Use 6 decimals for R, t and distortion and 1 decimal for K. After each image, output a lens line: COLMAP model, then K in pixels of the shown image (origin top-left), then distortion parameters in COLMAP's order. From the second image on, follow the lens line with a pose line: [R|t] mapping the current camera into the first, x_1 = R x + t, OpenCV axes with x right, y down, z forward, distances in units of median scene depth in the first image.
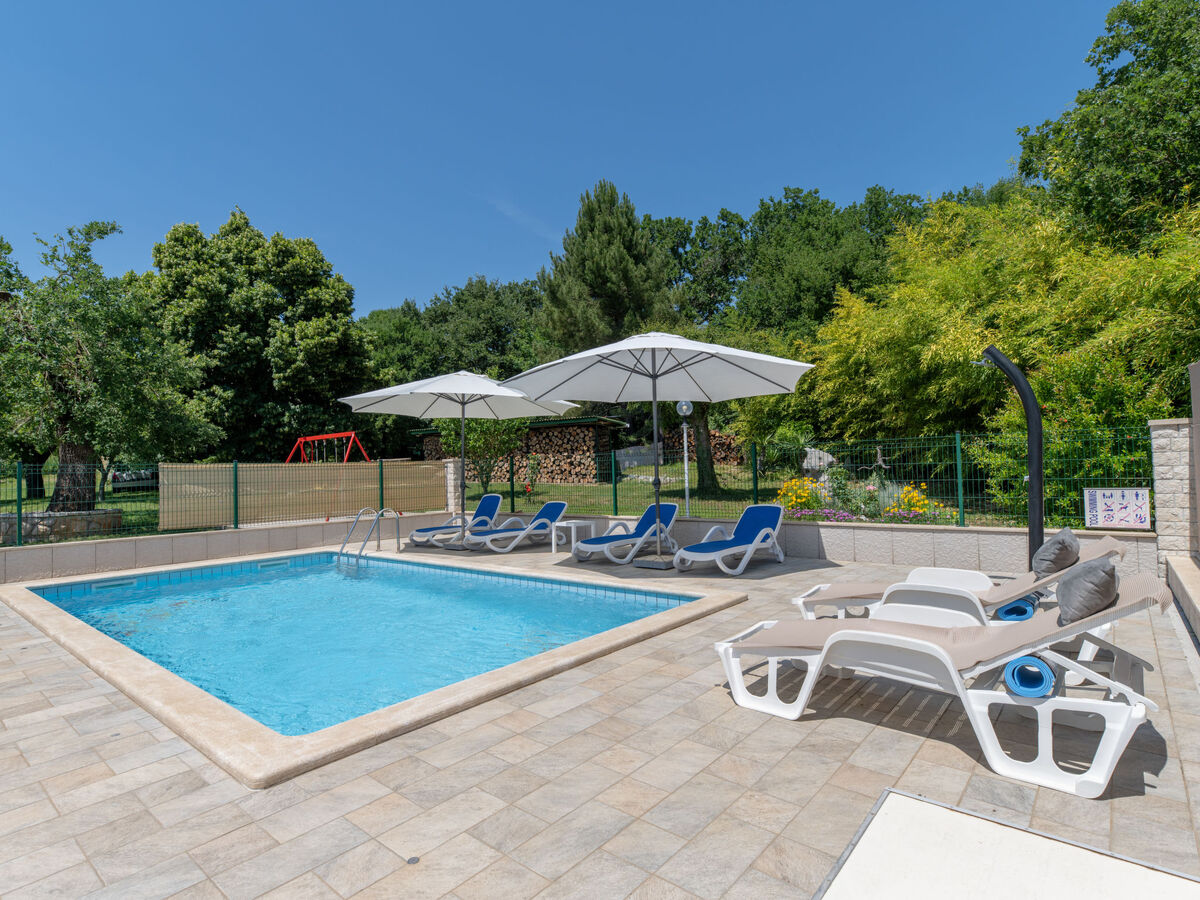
lens RADIAL K [[622.9, 0, 596.7], [0, 622.9, 449.2], [0, 0, 1]] dist [0.005175, 0.001749]
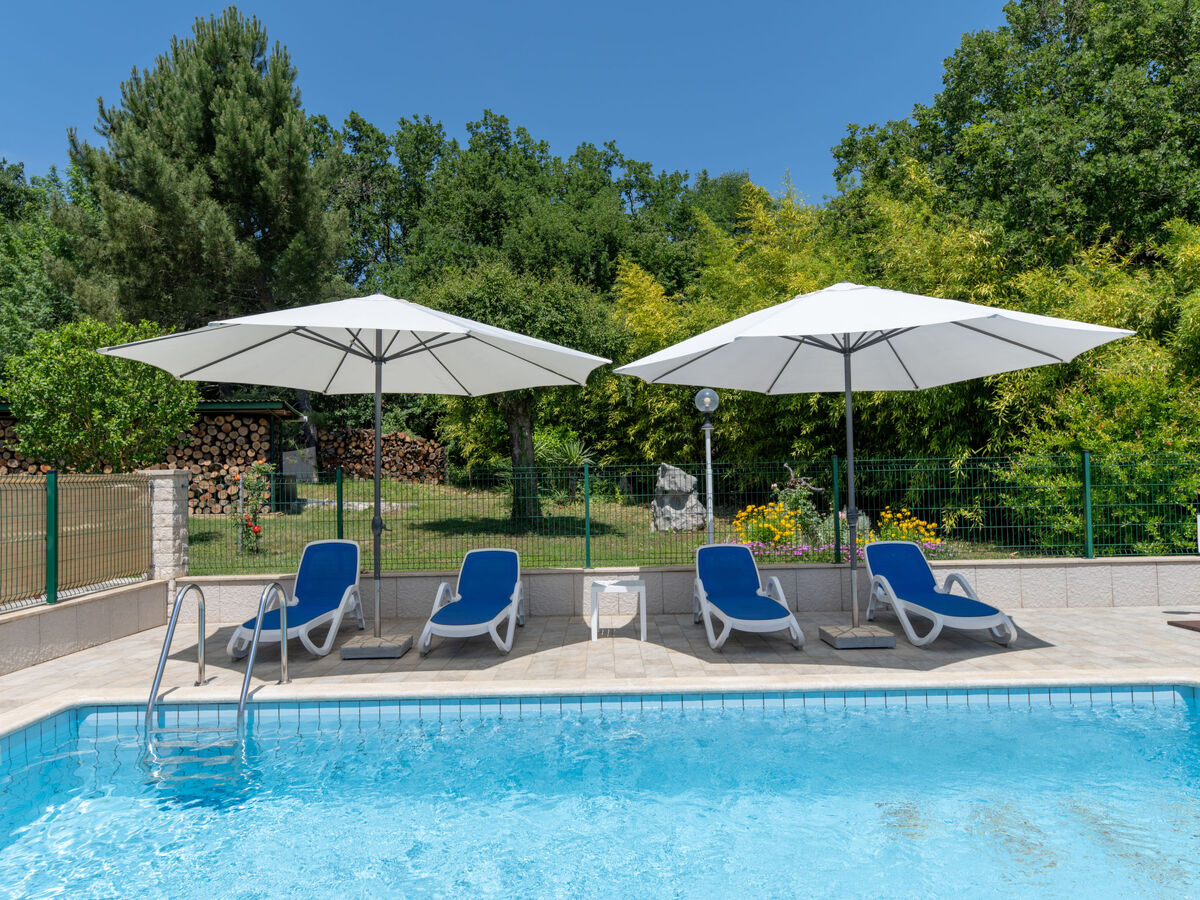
lens RADIAL K [[821.4, 0, 605.7], [0, 821.4, 450.9], [0, 0, 1]] dist [0.011588, 0.002234]
pose [[0.769731, 0.032084, 0.637562, -0.379034], [-0.023474, 0.999483, -0.021956, 0.007108], [-0.637937, 0.001934, 0.770086, 0.292106]]
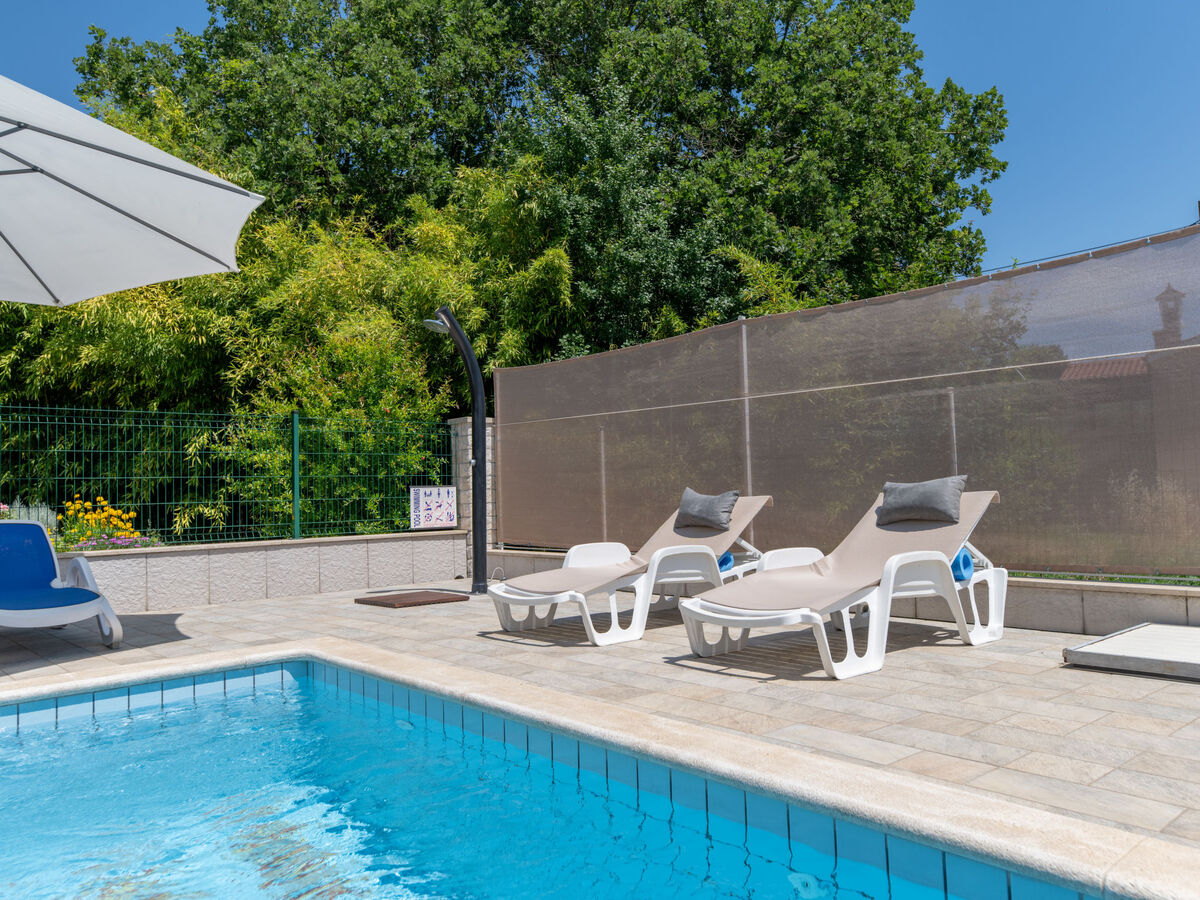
lens RADIAL K [[872.4, 0, 591.1], [0, 872.4, 454.2], [0, 0, 1]] dist [0.011820, -0.006230]
pose [[0.149894, 0.066384, 0.986471, -0.218412], [-0.011477, 0.997793, -0.065402, 0.047198], [-0.988635, -0.001519, 0.150325, 0.269796]]
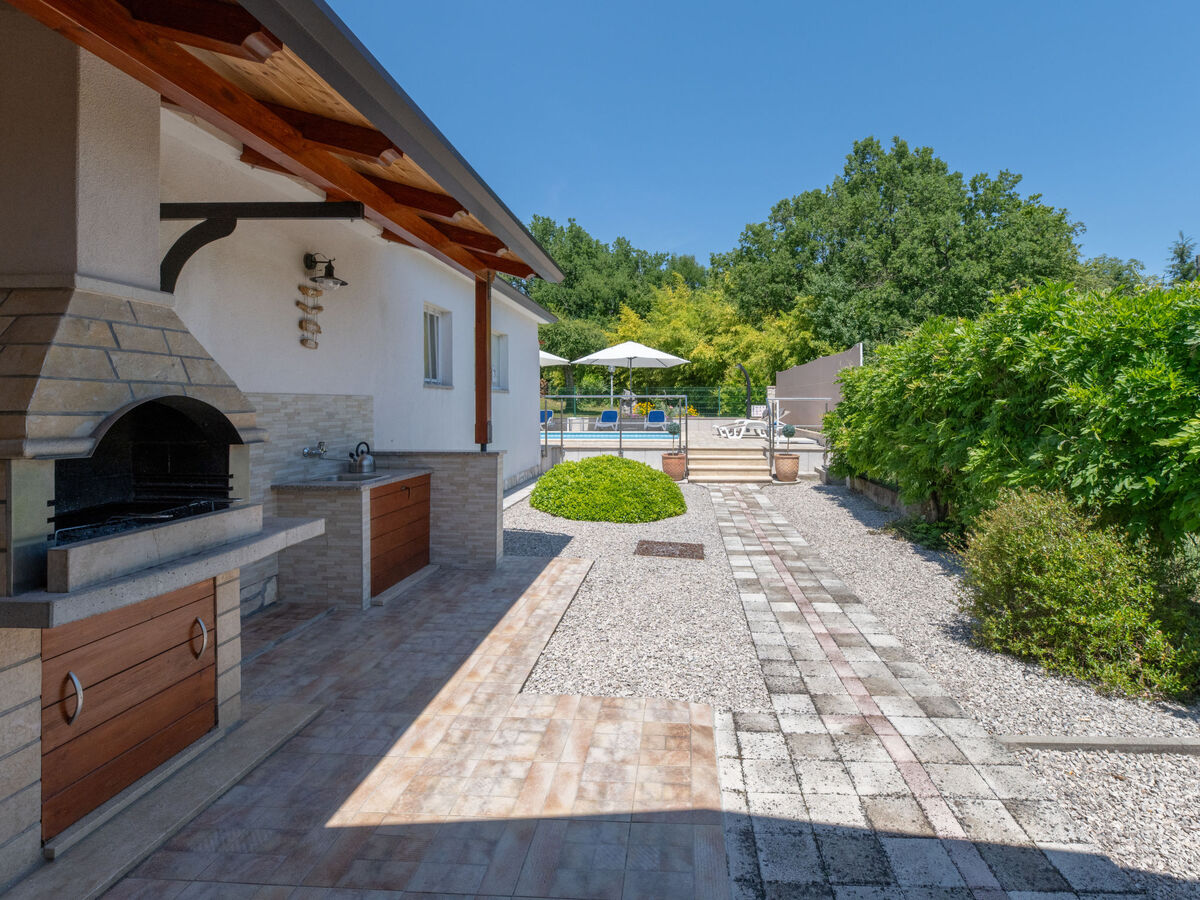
lens RADIAL K [[573.6, 0, 663.4], [0, 573.6, 405.5], [0, 0, 1]] dist [-0.000008, 0.000070]
pose [[0.788556, 0.032000, 0.614130, -0.740519], [-0.047654, 0.998822, 0.009144, 0.028961], [-0.613114, -0.036476, 0.789152, -0.573774]]
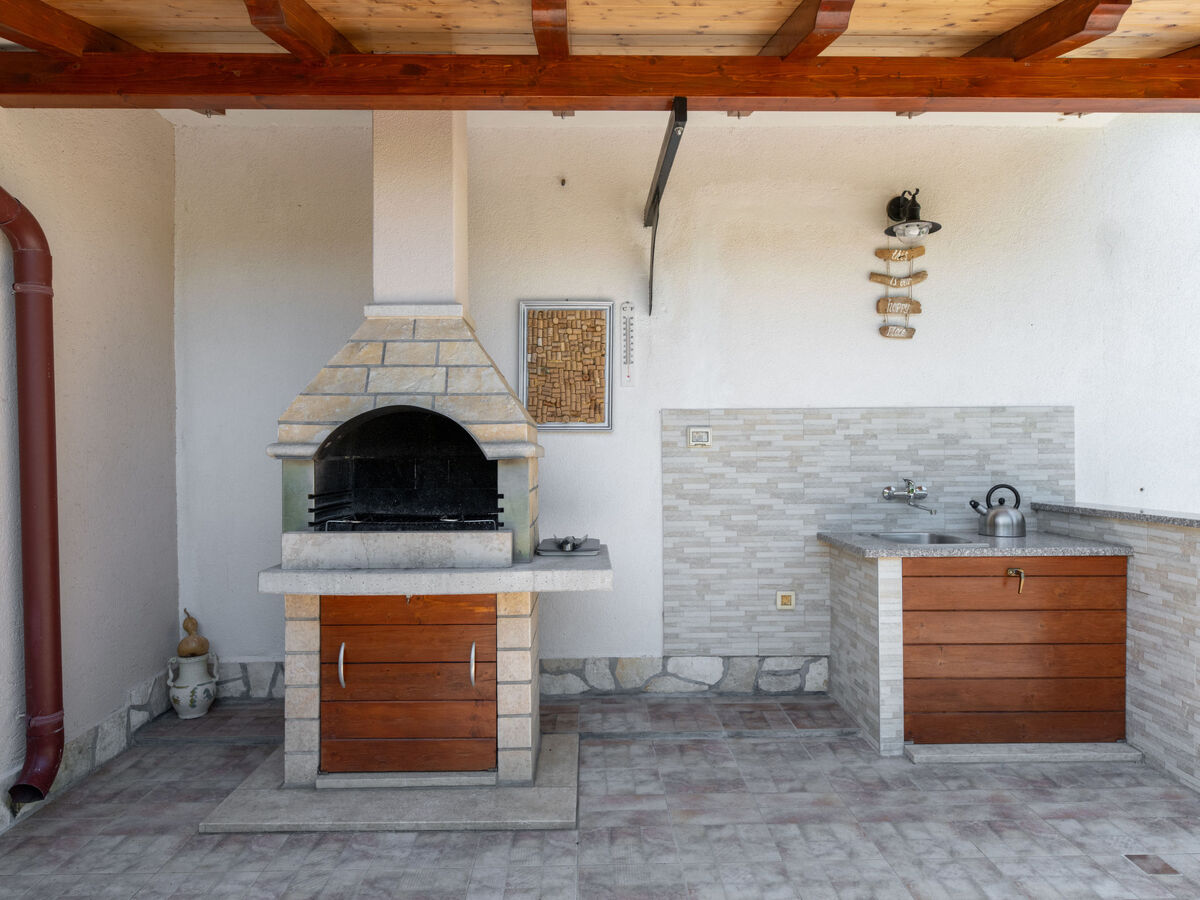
lens RADIAL K [[708.6, 0, 604.1], [0, 708.6, 461.1], [0, 0, 1]] dist [0.003722, -0.000737]
pose [[0.661565, 0.032507, -0.749183, -0.580731], [0.013343, 0.998391, 0.055103, 0.038556], [0.749769, -0.046451, 0.660067, -0.463811]]
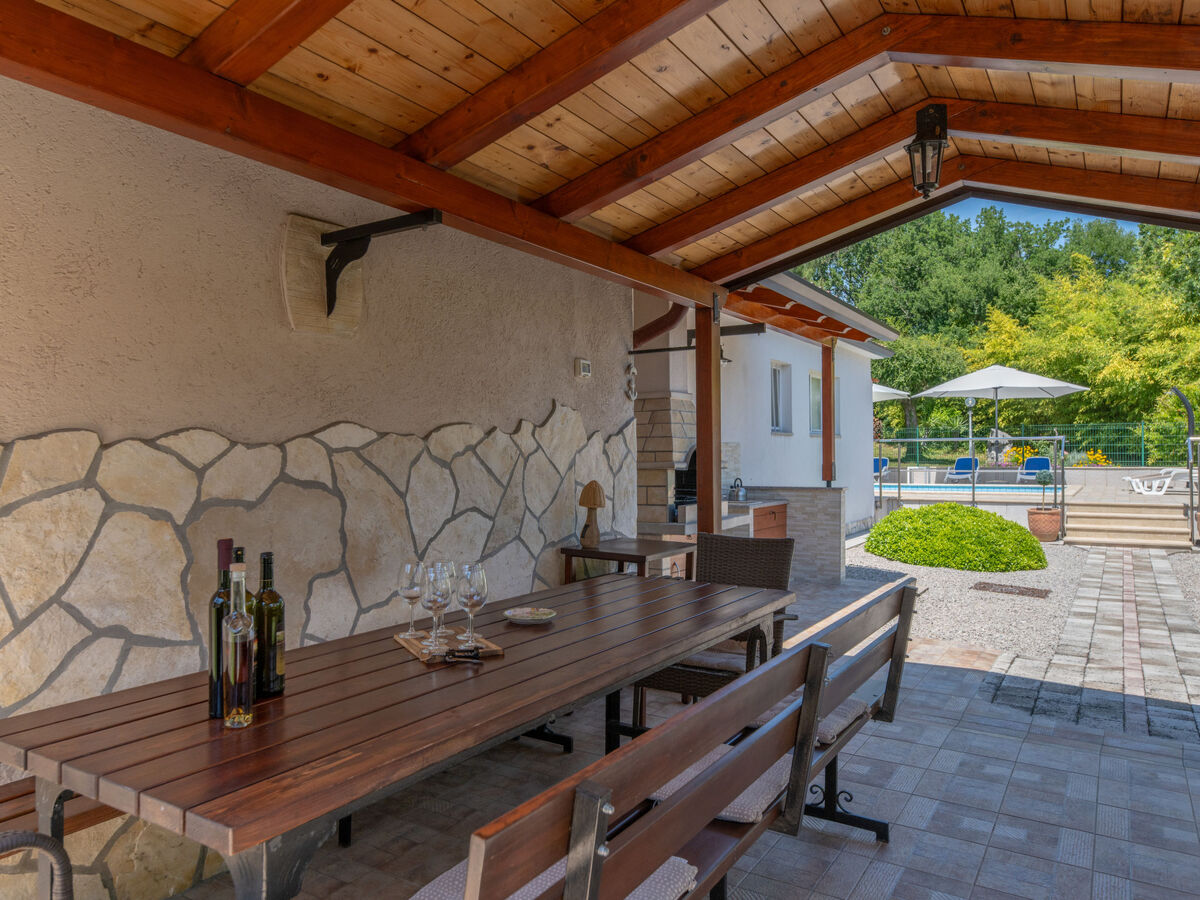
lens RADIAL K [[821.4, 0, 602.2], [0, 821.4, 458.9], [0, 0, 1]] dist [0.011588, 0.002234]
pose [[0.990434, 0.023352, 0.136001, -0.862589], [-0.028419, 0.998968, 0.035436, 0.027722], [-0.135033, -0.038962, 0.990075, -0.813810]]
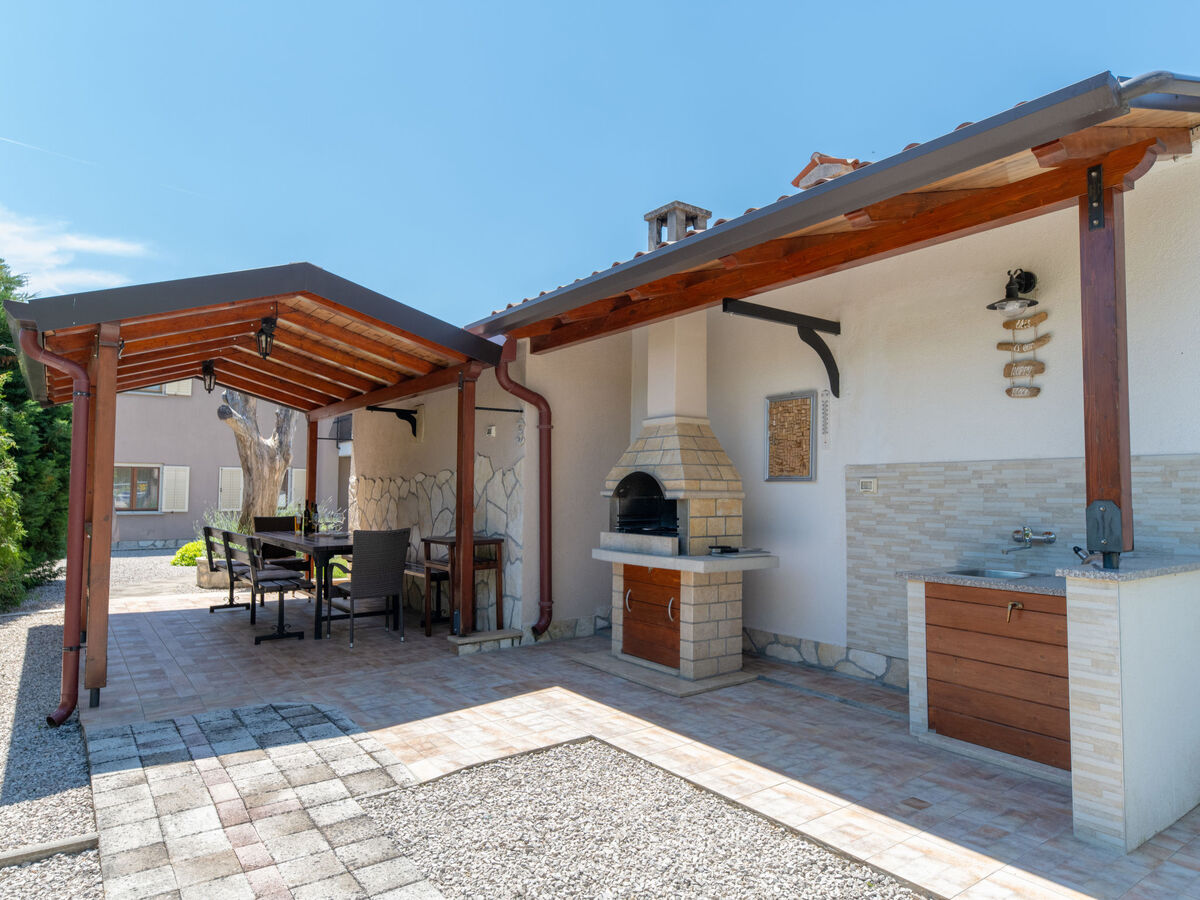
lens RADIAL K [[752.8, 0, 610.0], [0, 752.8, 457.7], [0, 0, 1]] dist [0.004233, 0.000060]
pose [[-0.235281, -0.015965, -0.971796, -0.372242], [0.035247, 0.999067, -0.024947, 0.035824], [0.971288, -0.040122, -0.234499, -0.307185]]
